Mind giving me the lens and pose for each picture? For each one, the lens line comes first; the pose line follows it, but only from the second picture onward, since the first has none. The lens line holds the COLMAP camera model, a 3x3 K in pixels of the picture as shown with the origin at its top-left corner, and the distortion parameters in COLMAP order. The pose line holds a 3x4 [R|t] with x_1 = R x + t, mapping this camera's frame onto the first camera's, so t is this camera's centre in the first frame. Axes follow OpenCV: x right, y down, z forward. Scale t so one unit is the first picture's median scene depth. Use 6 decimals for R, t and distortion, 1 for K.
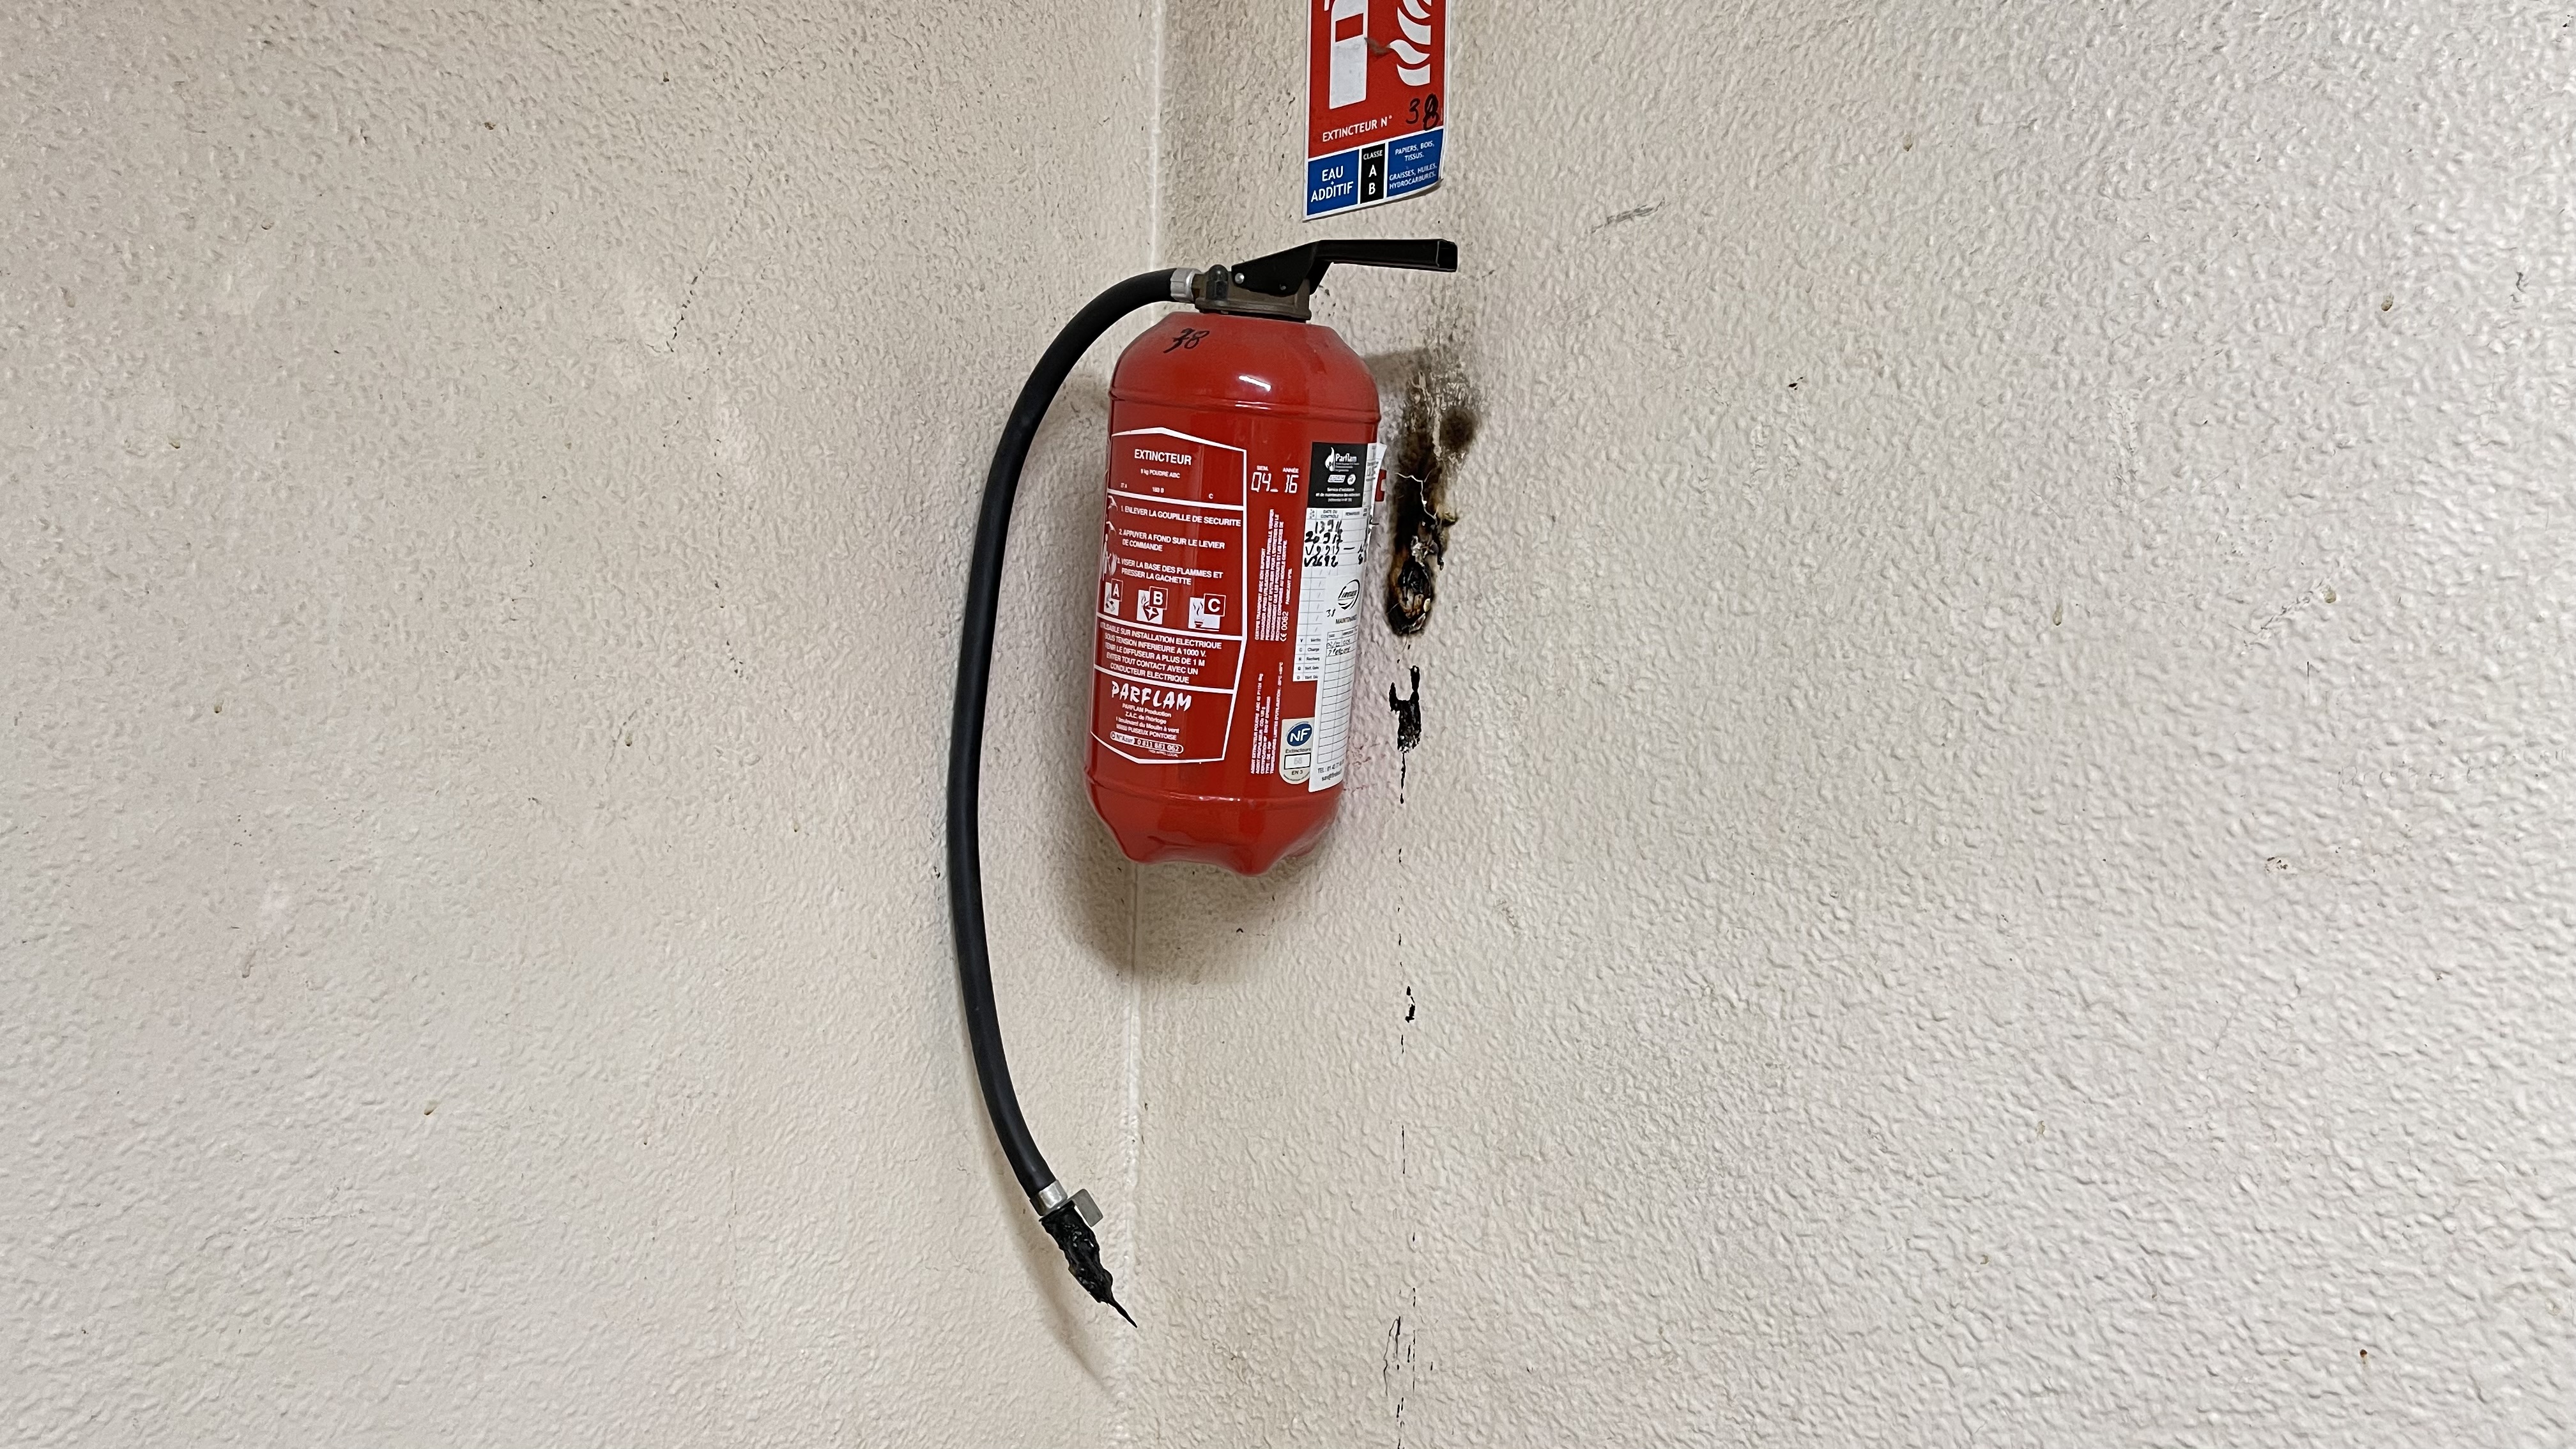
lens RADIAL K [[1990.9, 0, 1293.4], [0, 1990.9, 723.7], [0, 0, 1]] dist [0.066271, -0.059841]
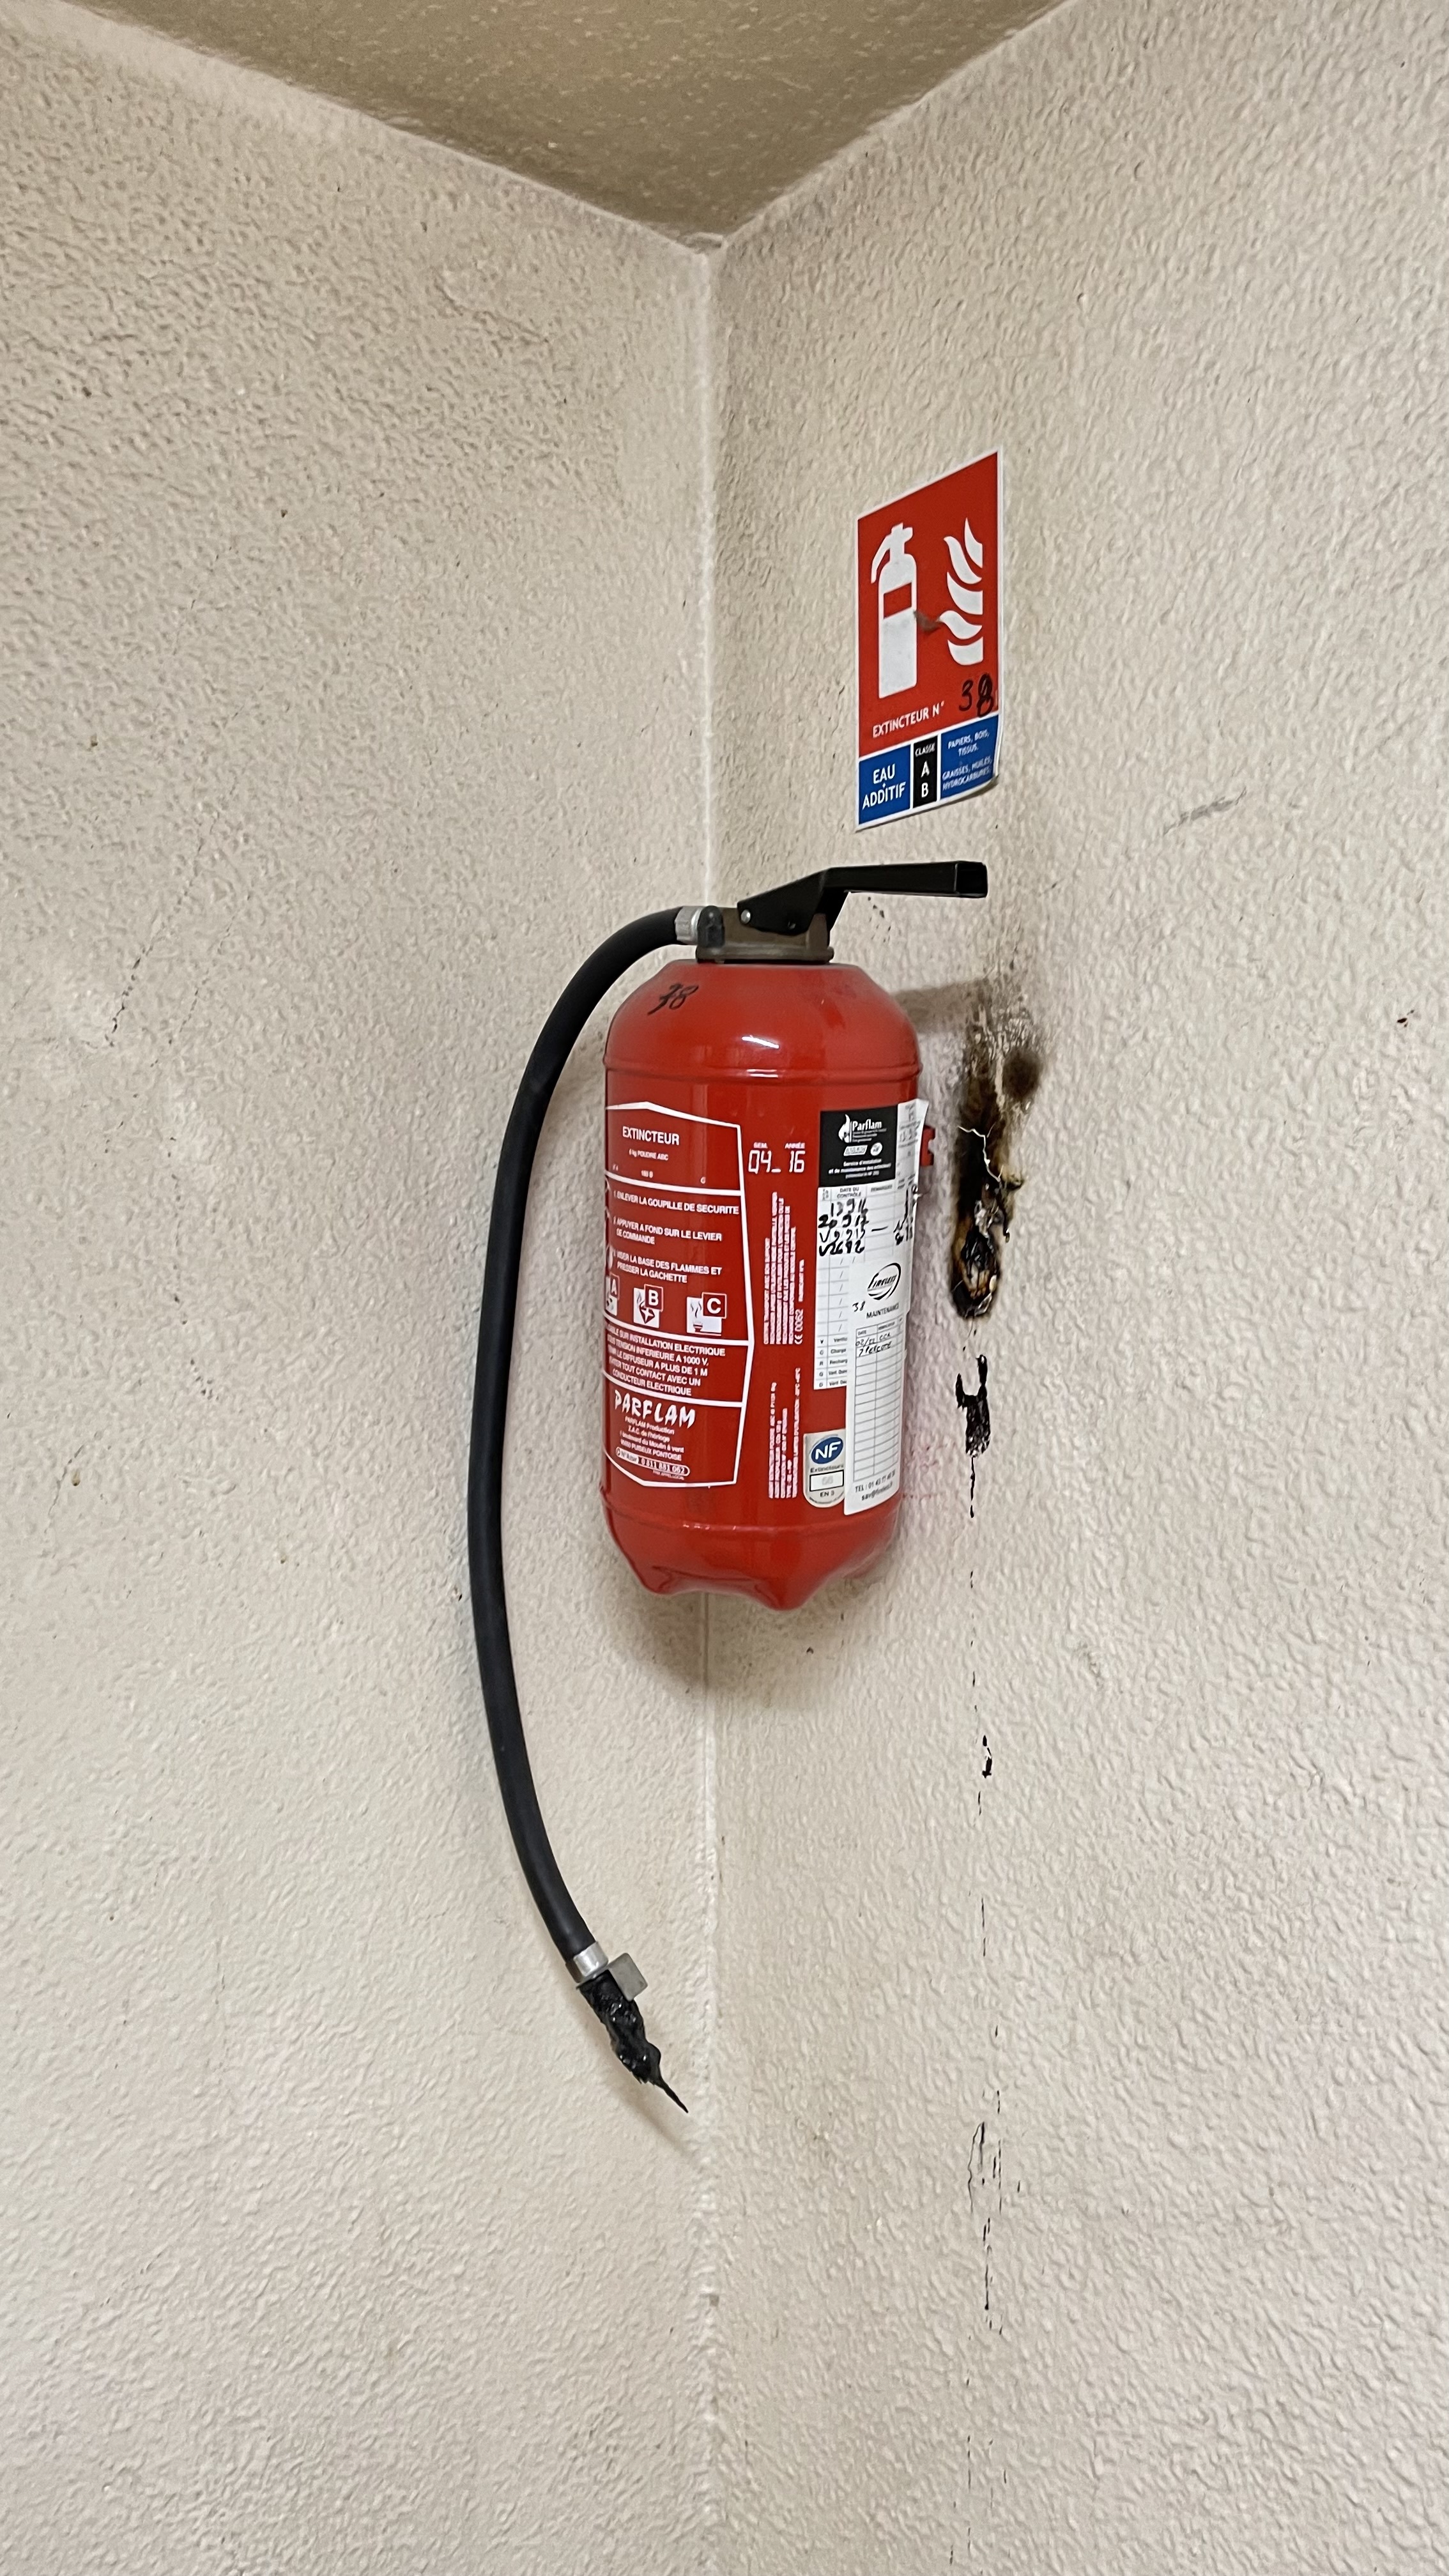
lens RADIAL K [[1990.9, 0, 737.3], [0, 1990.9, 1312.3], [0, 0, 1]] dist [0.066271, -0.059841]
pose [[0.979291, -0.024421, -0.200979, 0.138262], [0.029659, 0.999293, 0.023090, -0.074771], [0.200273, -0.028573, 0.979323, 0.161506]]
